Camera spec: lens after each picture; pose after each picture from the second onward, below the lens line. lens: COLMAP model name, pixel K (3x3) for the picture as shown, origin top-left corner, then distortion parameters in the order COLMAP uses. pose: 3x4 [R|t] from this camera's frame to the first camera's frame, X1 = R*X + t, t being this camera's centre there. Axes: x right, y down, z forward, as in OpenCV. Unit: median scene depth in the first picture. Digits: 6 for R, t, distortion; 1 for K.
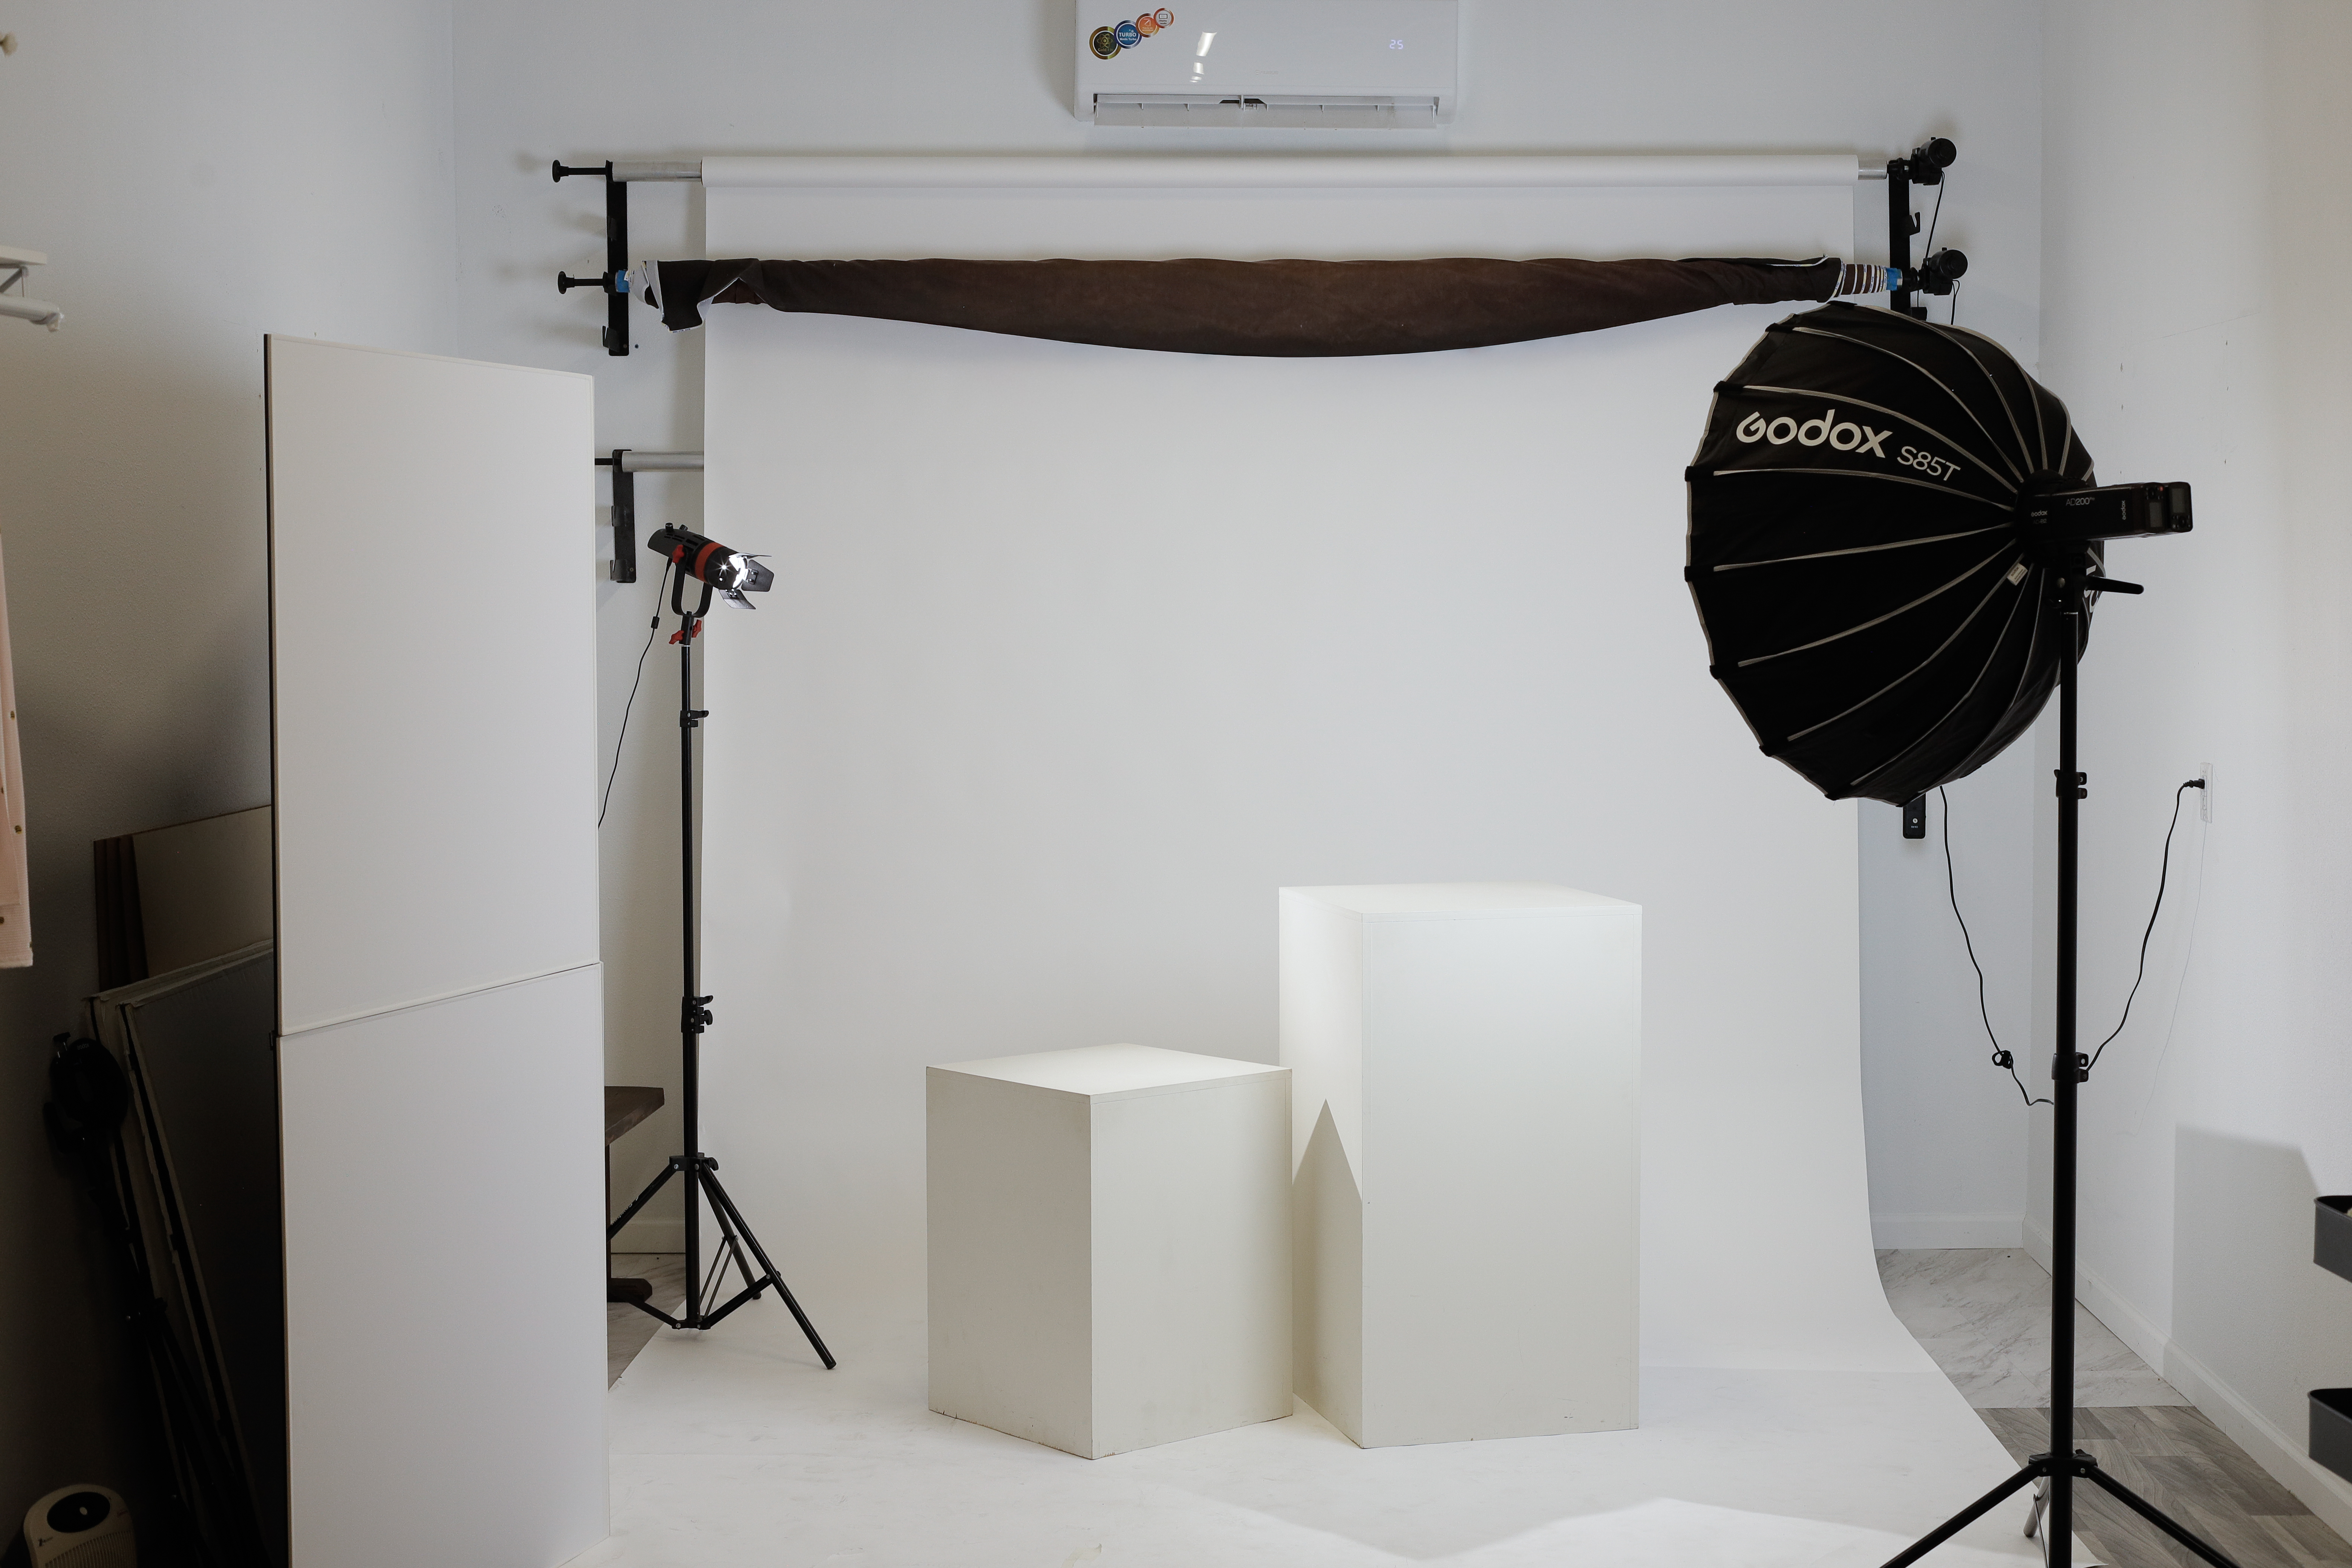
lens RADIAL K [[3434.9, 0, 1182.5], [0, 3434.9, 787.6], [0, 0, 1]] dist [-0.042507, -0.022297]
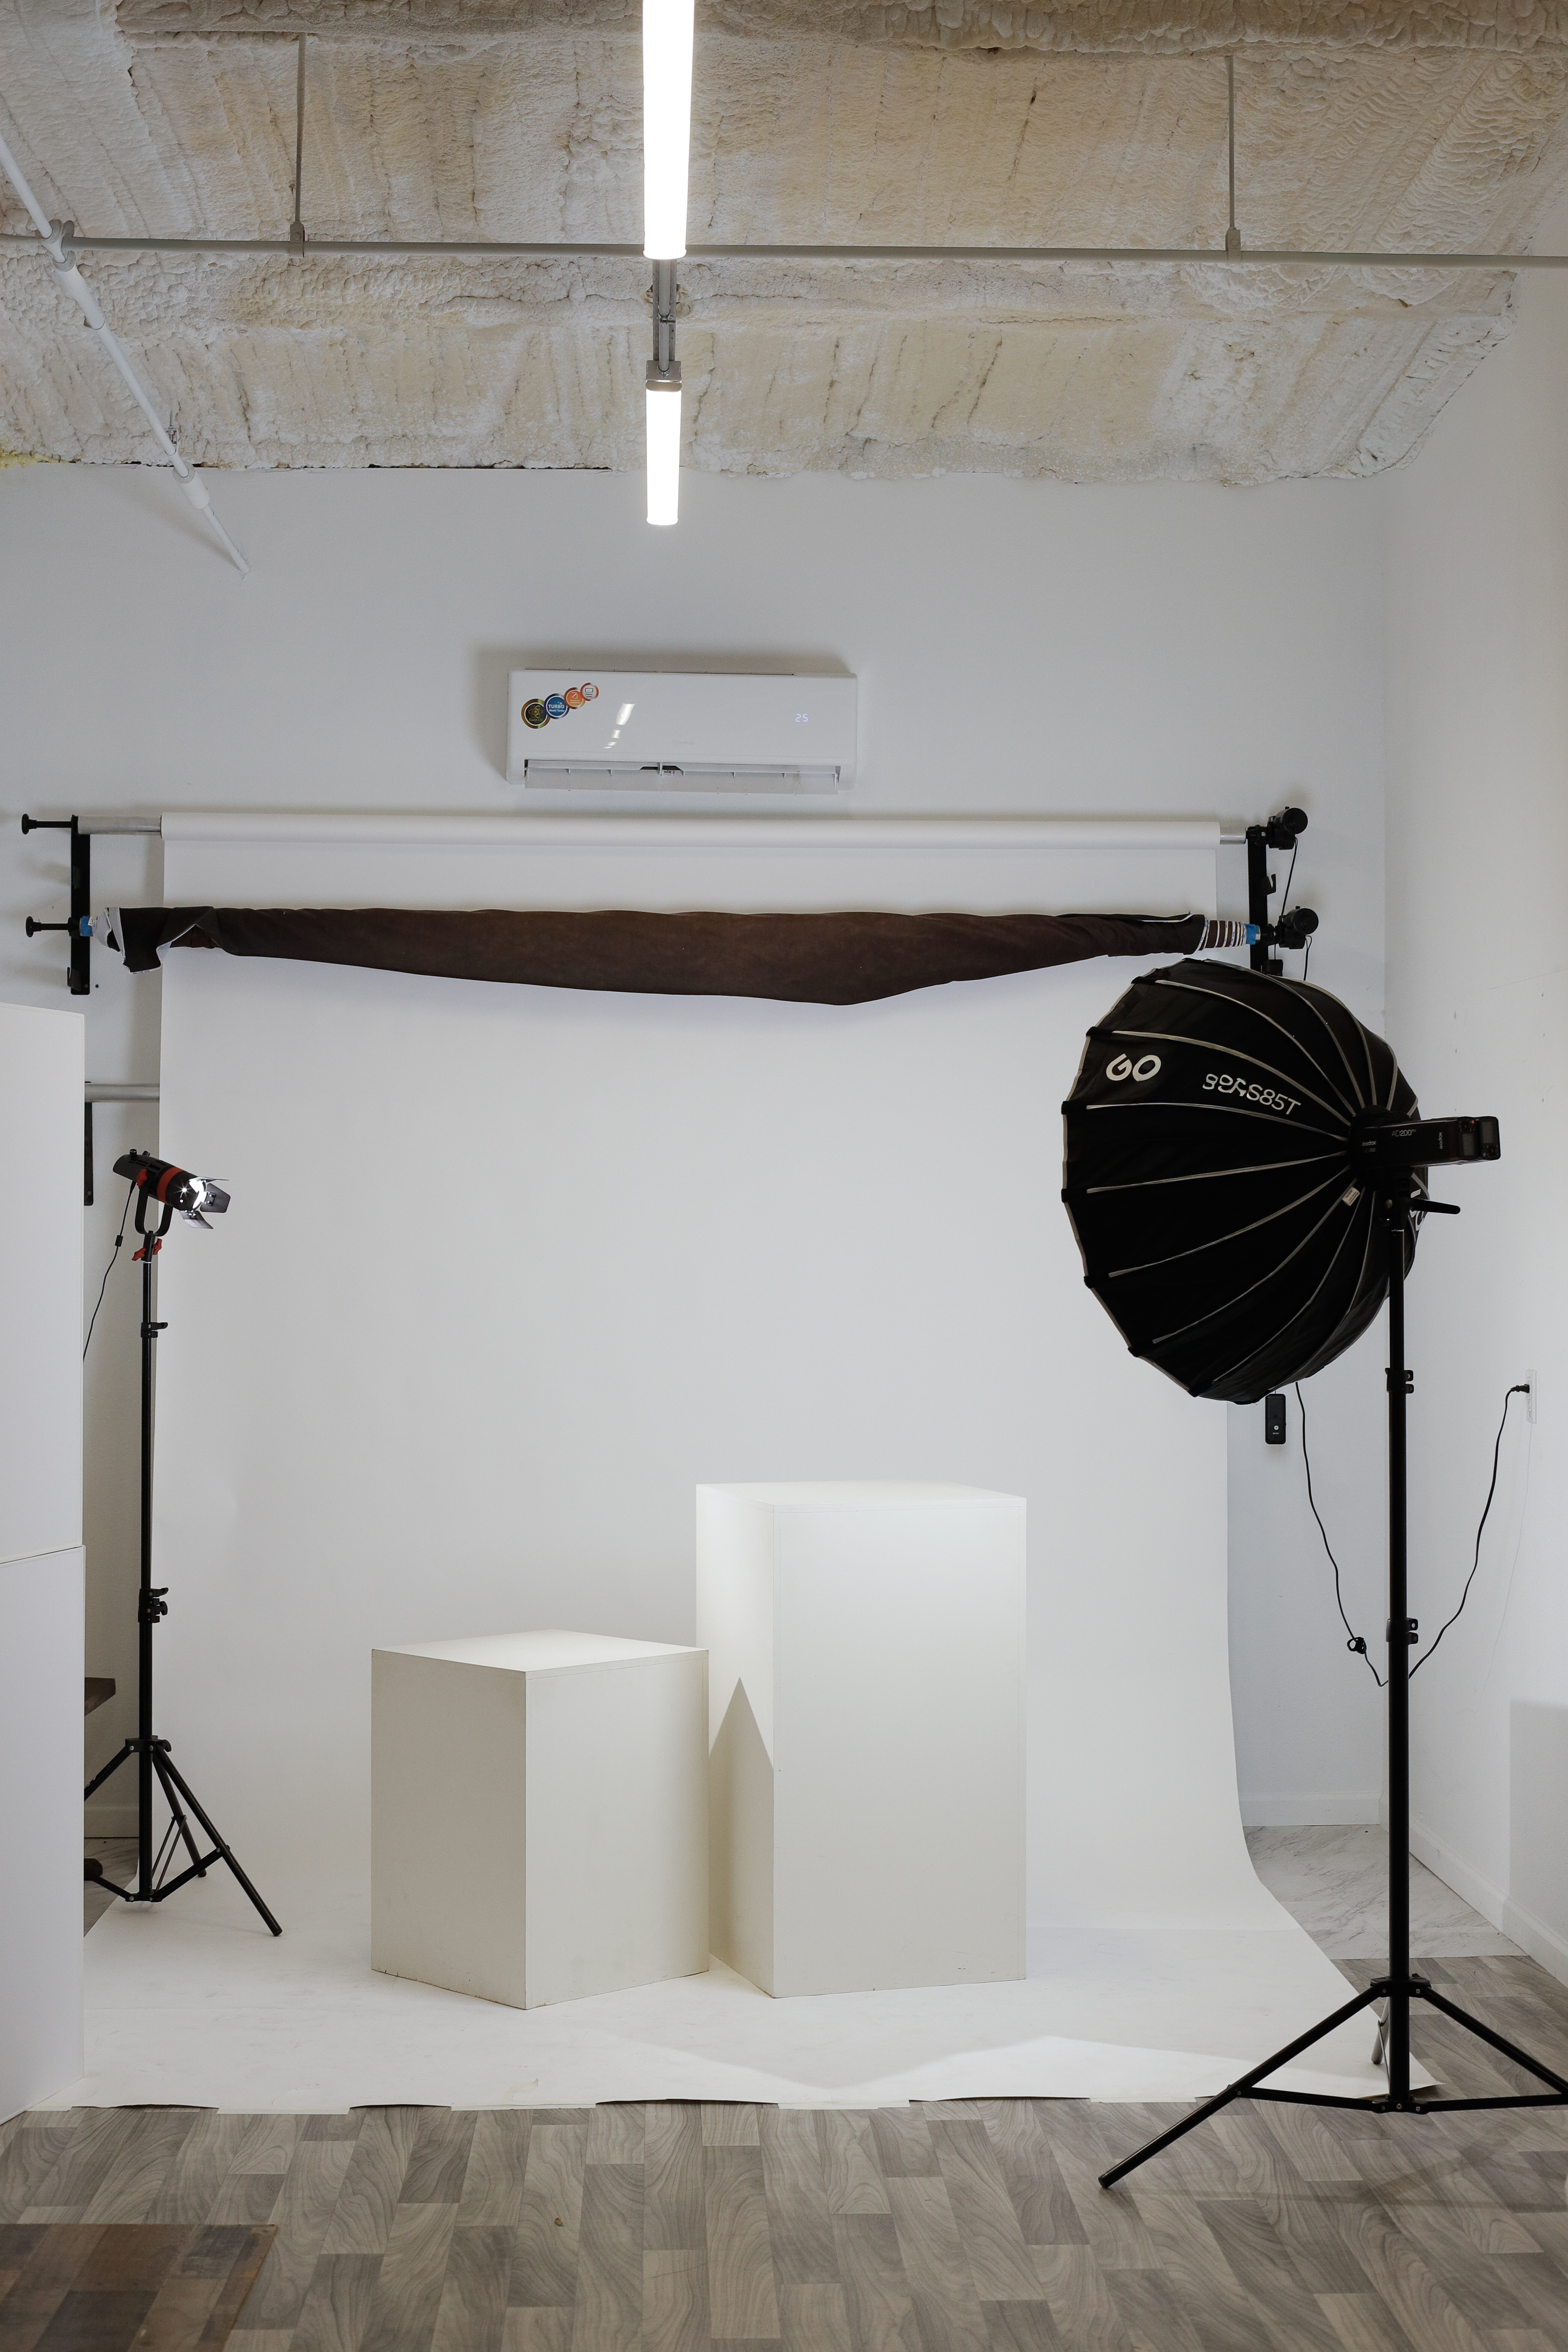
lens RADIAL K [[3434.9, 0, 784.0], [0, 3434.9, 1176.0], [0, 0, 1]] dist [-0.042507, -0.022297]
pose [[0.998115, 0.004661, 0.061200, -0.010709], [-0.000213, 0.997370, -0.072482, 0.009858], [-0.061377, 0.072333, 0.995490, -0.090838]]
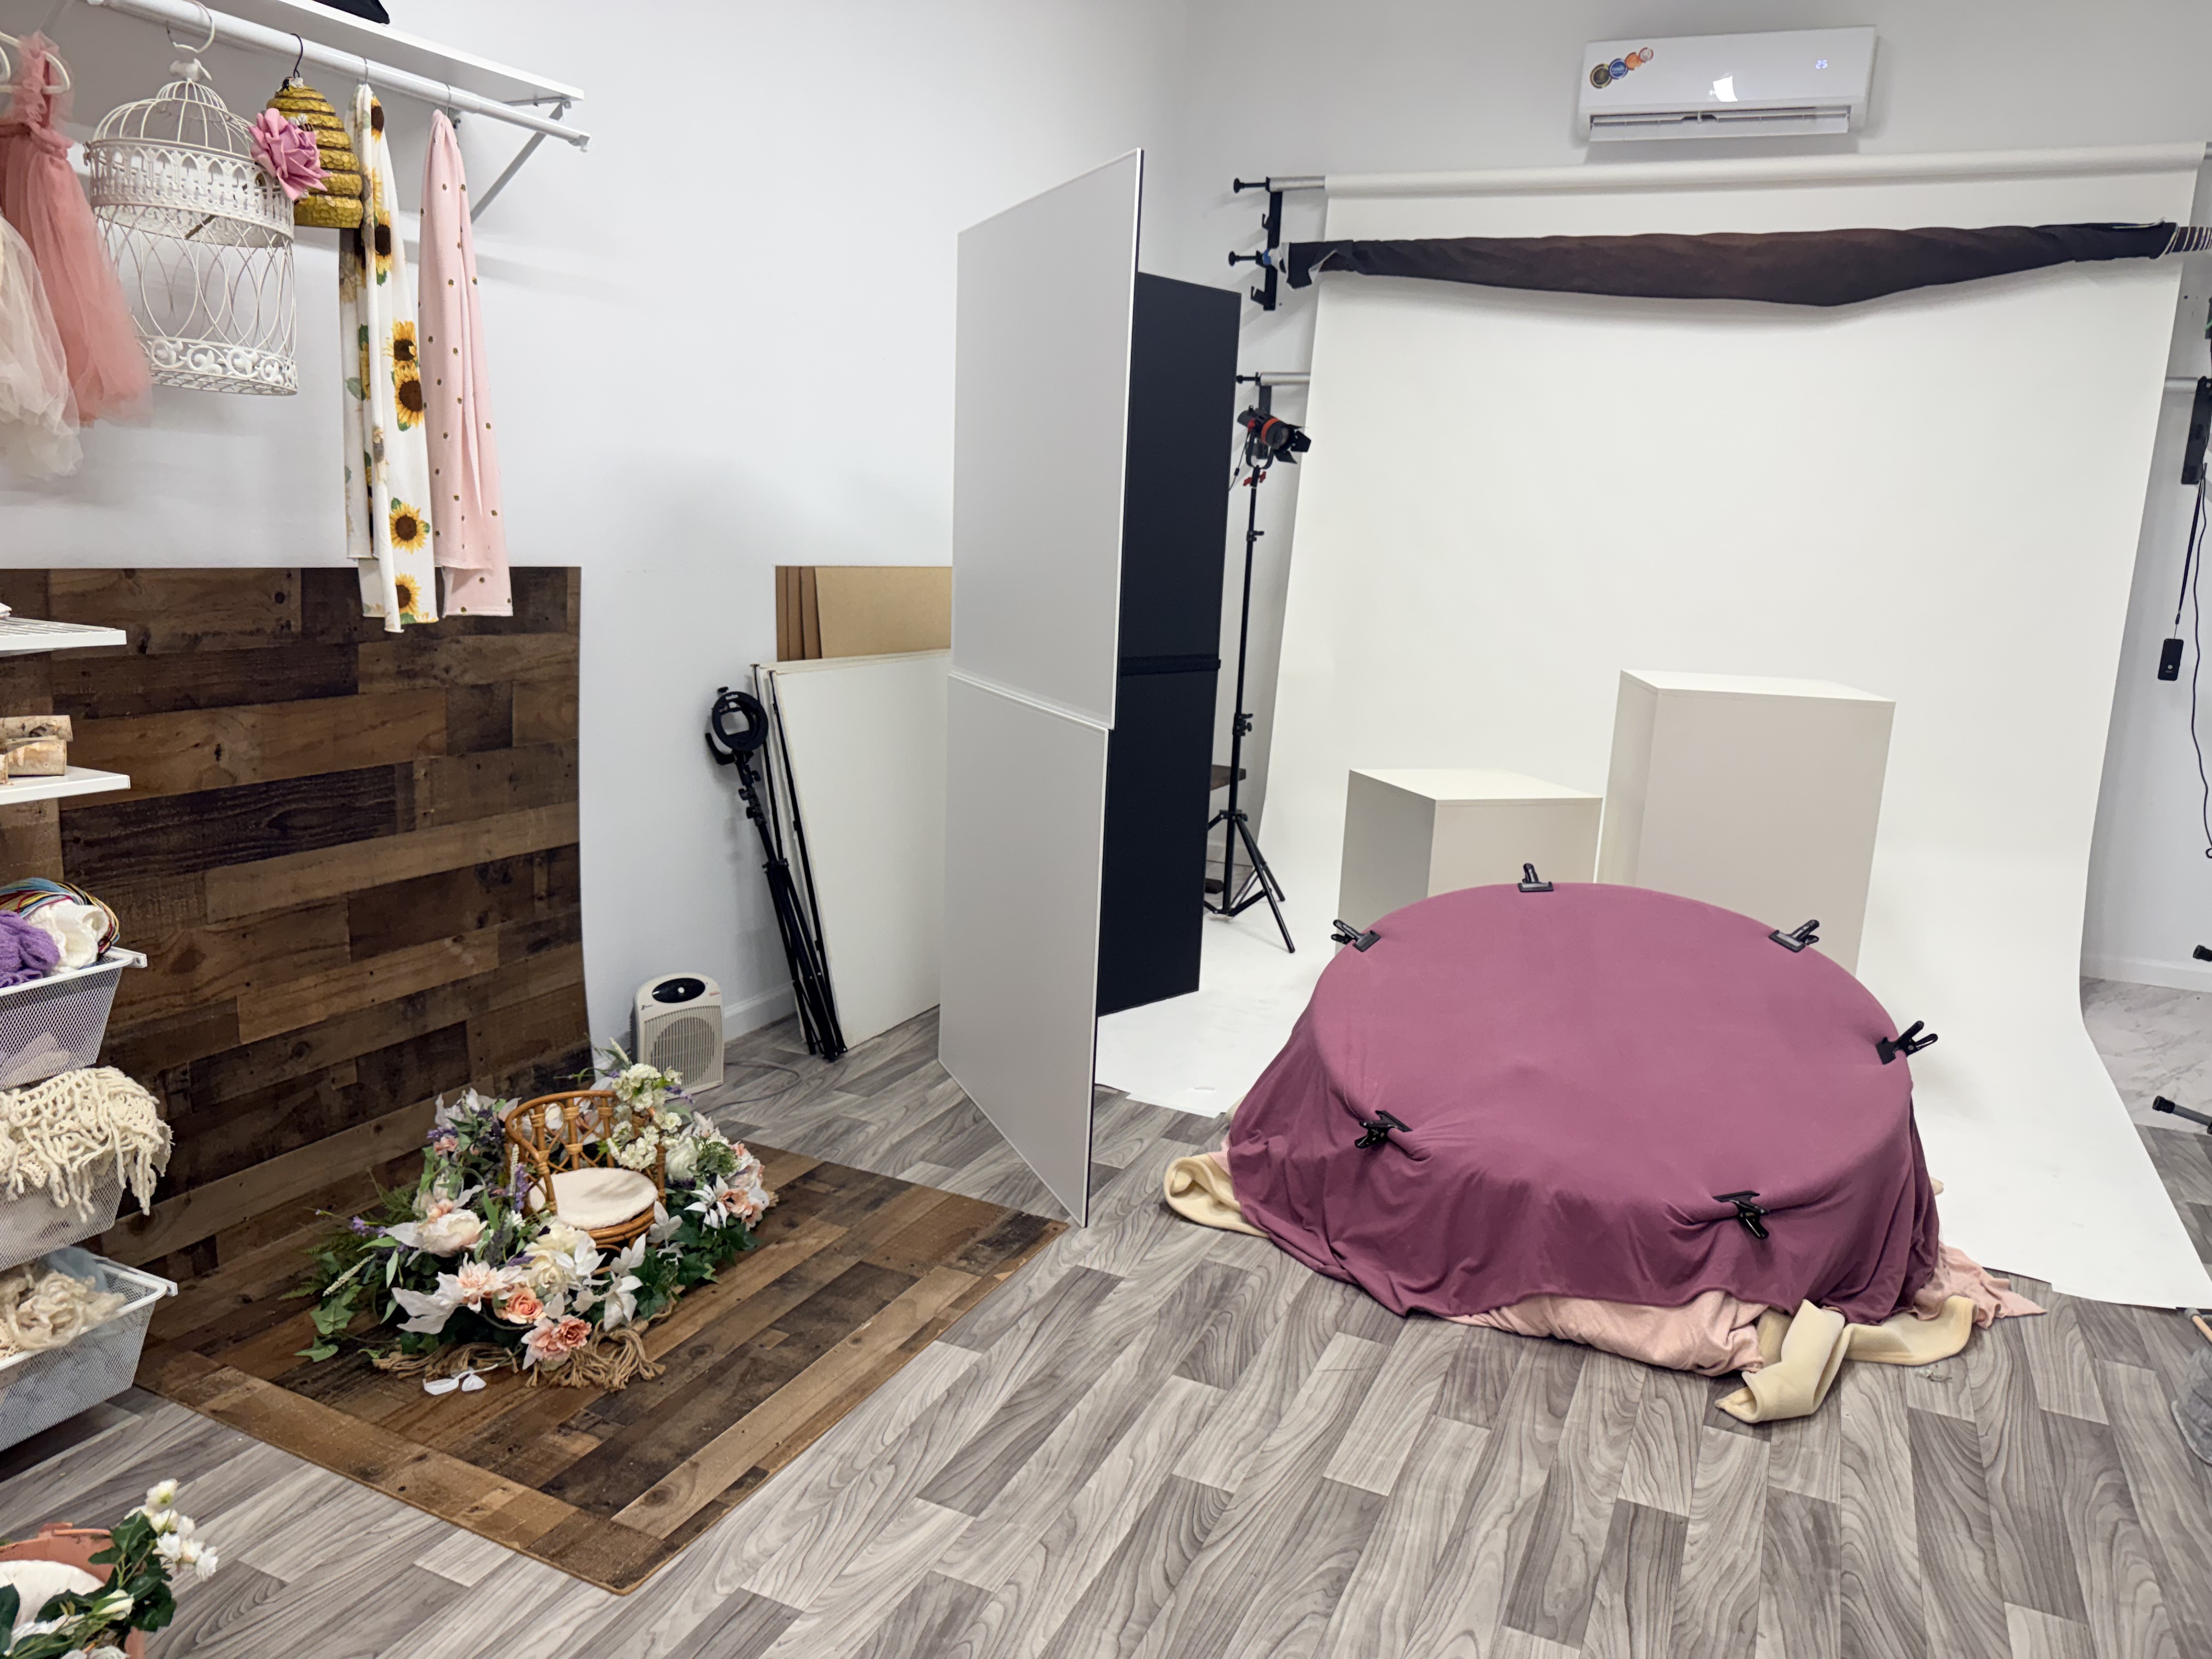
lens RADIAL K [[1586.3, 0, 1109.6], [0, 1586.3, 840.0], [0, 0, 1]] dist [0.026892, -0.026647]
pose [[0.920182, 0.122396, -0.371866, 0.082386], [-0.073468, 0.986984, 0.143059, 0.019596], [0.384535, -0.104320, 0.917197, 0.299281]]
